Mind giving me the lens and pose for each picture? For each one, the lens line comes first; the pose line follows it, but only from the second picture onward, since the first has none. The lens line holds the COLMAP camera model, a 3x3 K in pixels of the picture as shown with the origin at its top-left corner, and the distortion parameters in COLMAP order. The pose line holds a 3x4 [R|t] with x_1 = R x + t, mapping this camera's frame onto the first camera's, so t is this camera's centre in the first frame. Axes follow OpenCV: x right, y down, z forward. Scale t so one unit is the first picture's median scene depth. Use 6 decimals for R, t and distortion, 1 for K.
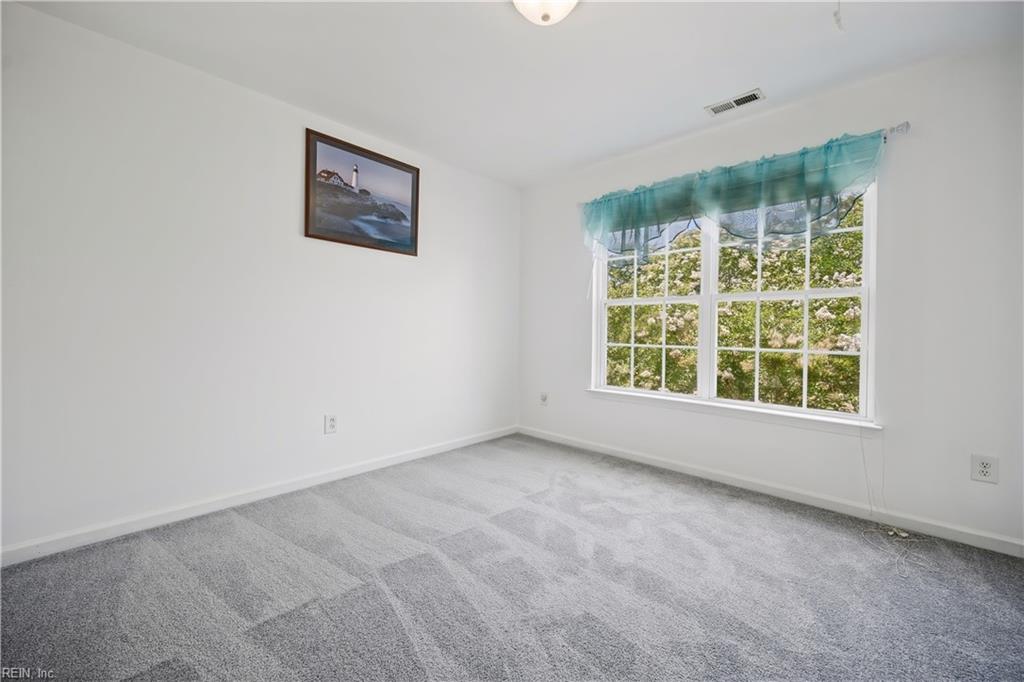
lens RADIAL K [[404.5, 0, 510.1], [0, 404.5, 330.9], [0, 0, 1]] dist [-0.001546, 0.000061]
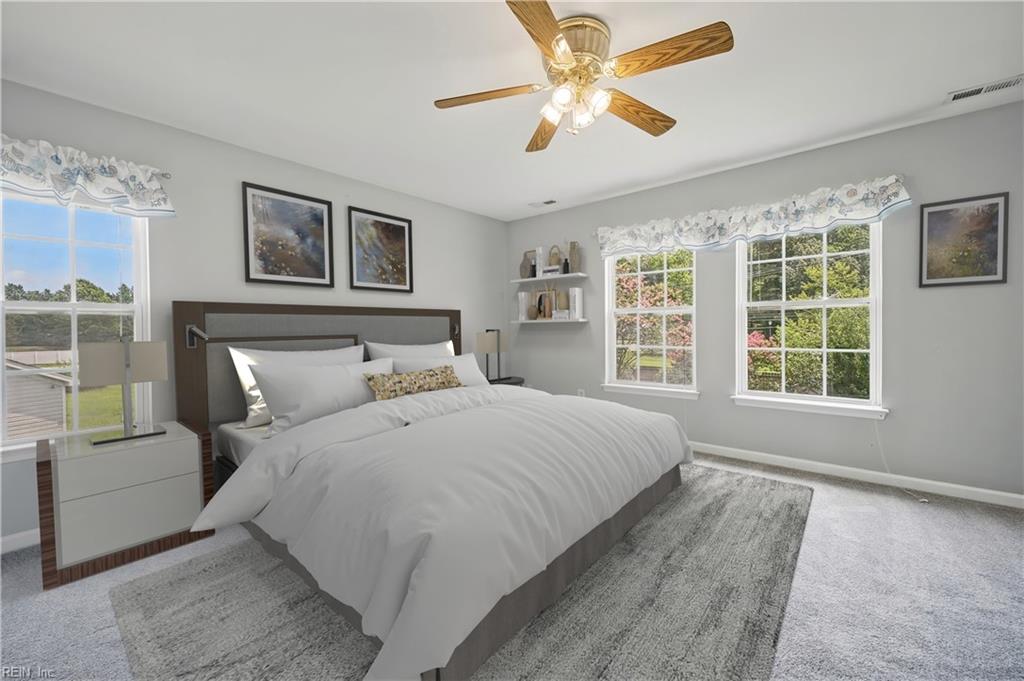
lens RADIAL K [[404.5, 0, 510.1], [0, 404.5, 330.4], [0, 0, 1]] dist [-0.001546, 0.000061]
pose [[0.997546, -0.044021, 0.054437, -0.321637], [0.044154, 0.999024, -0.001233, -0.030483], [-0.054330, 0.003633, 0.998516, 0.044540]]
